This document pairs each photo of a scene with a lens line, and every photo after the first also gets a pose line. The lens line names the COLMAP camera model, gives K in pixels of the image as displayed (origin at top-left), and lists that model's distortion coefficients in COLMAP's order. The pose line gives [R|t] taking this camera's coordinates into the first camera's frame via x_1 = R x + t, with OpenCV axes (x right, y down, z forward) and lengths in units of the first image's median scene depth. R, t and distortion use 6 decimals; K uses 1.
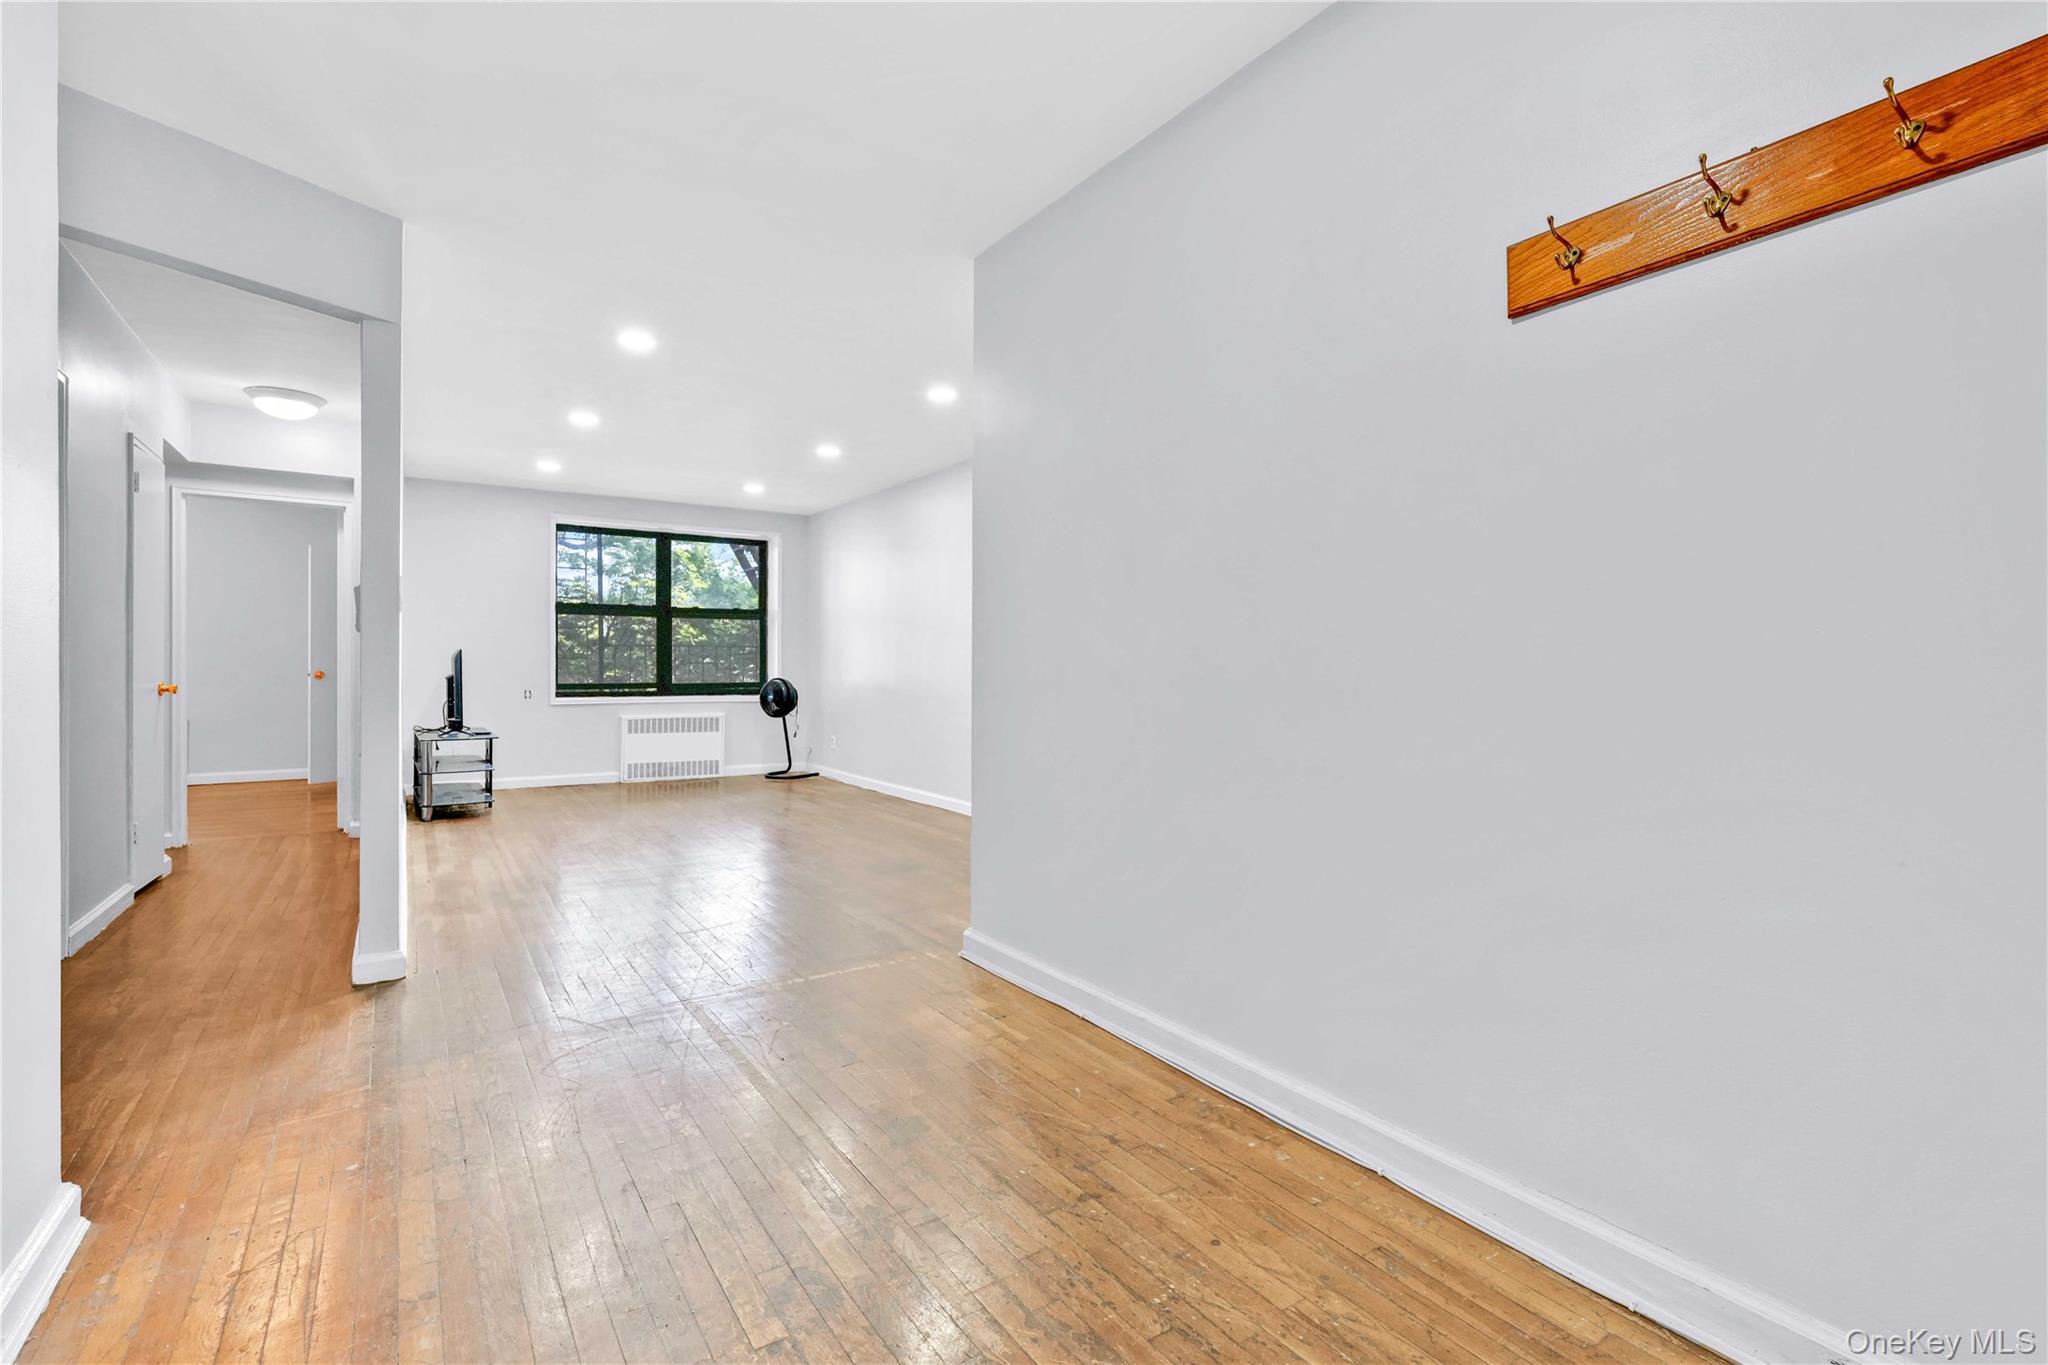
lens RADIAL K [[909.1, 0, 1011.9], [0, 909.1, 672.2], [0, 0, 1]] dist [-0.013724, 0.000345]
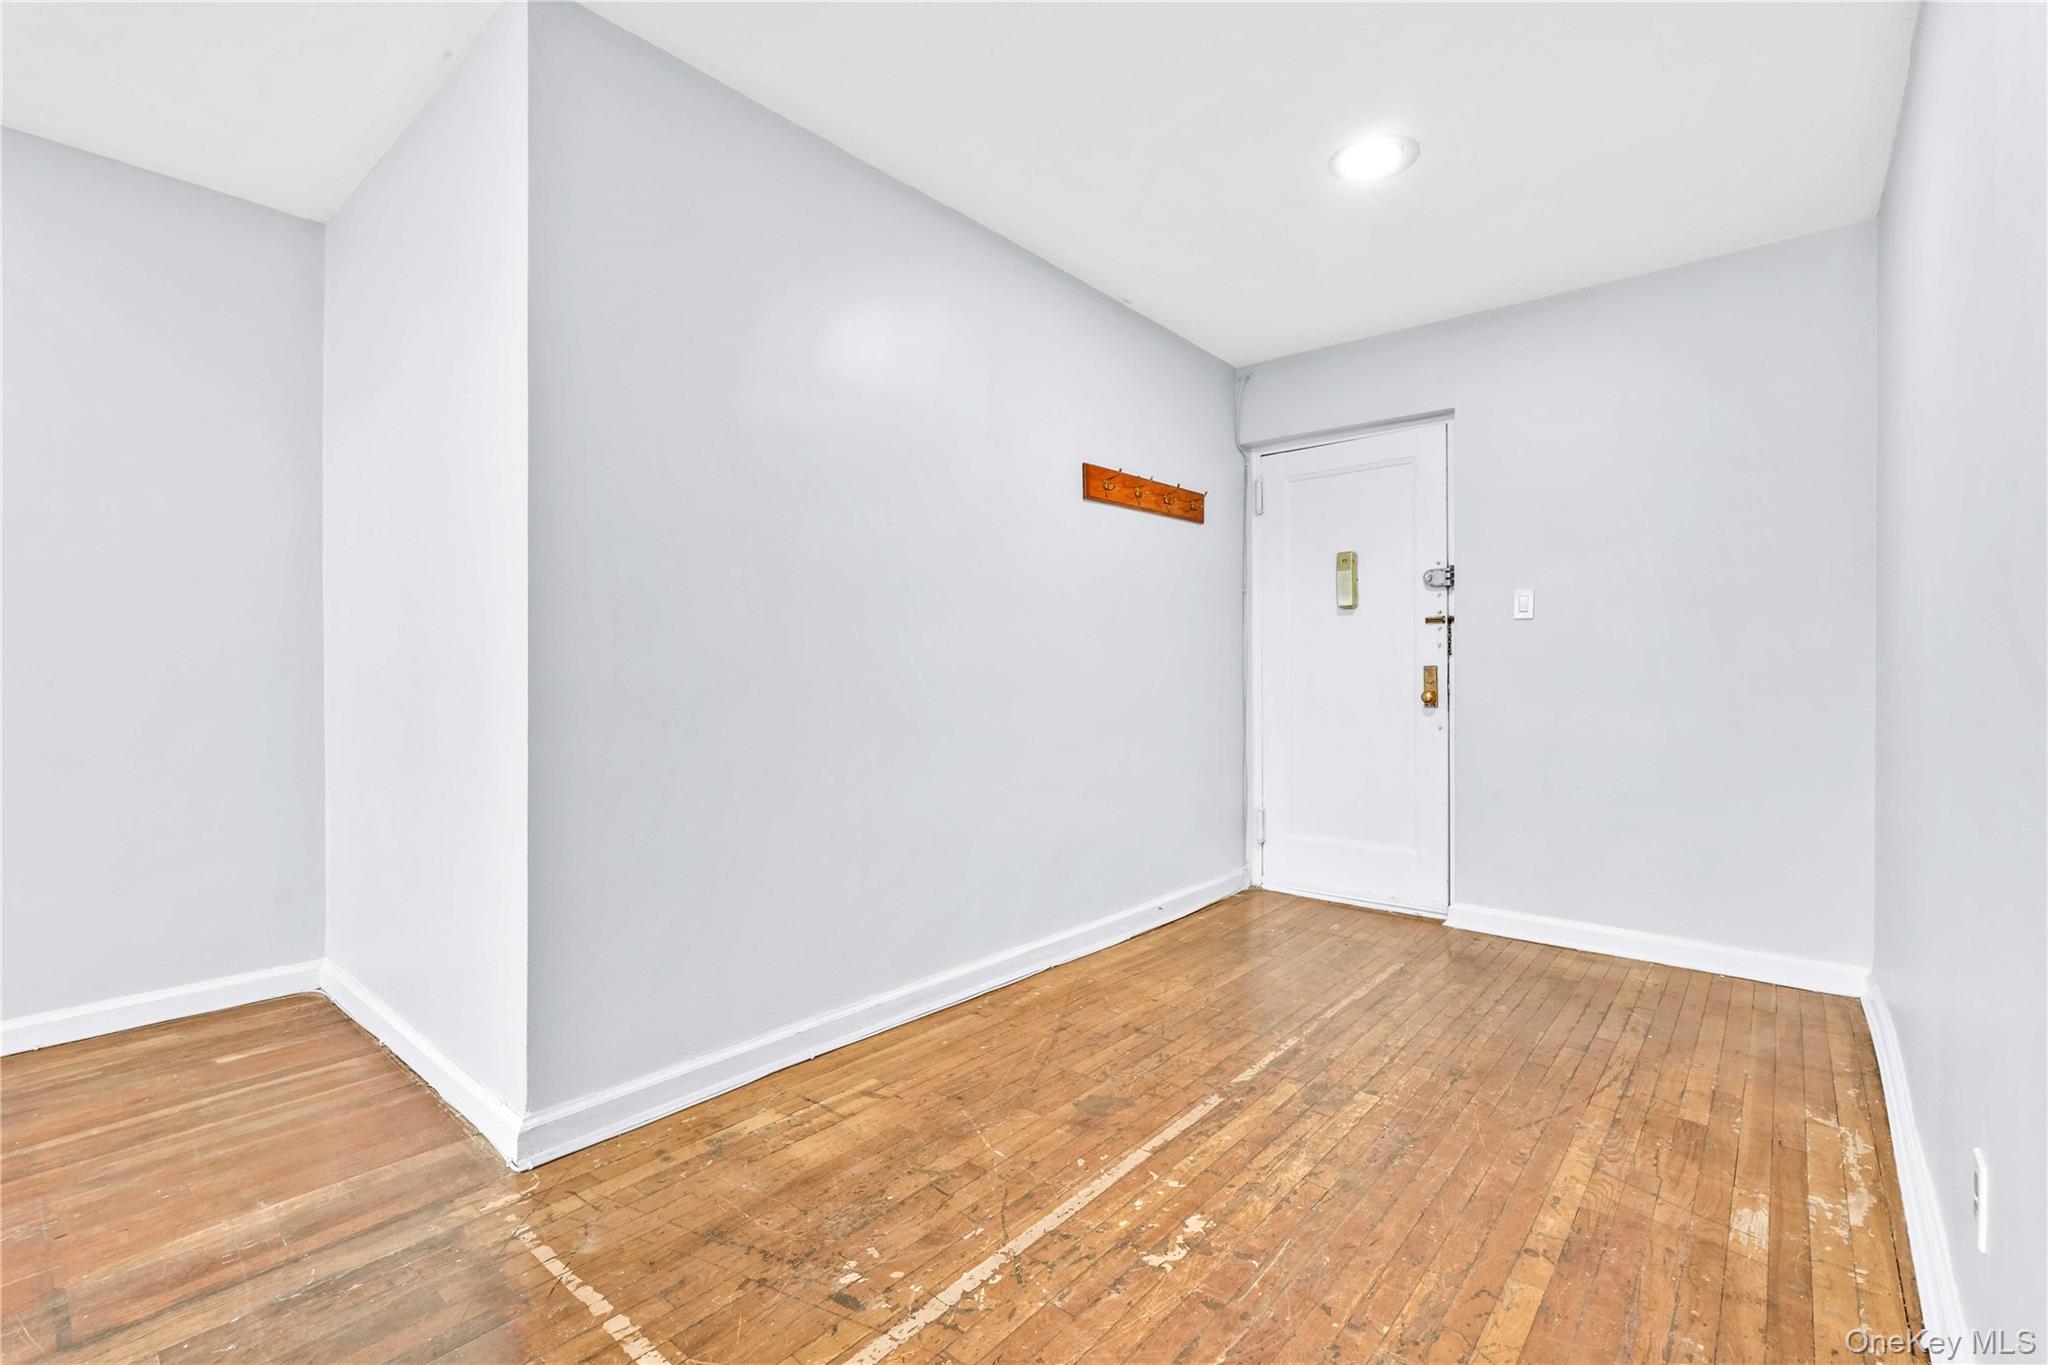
lens RADIAL K [[909.1, 0, 1011.9], [0, 909.1, 672.2], [0, 0, 1]] dist [-0.013724, 0.000345]
pose [[-0.261450, -0.005824, 0.965200, -1.117631], [-0.001098, 0.999983, 0.005737, -0.012898], [-0.965216, 0.000440, -0.261452, 1.379658]]
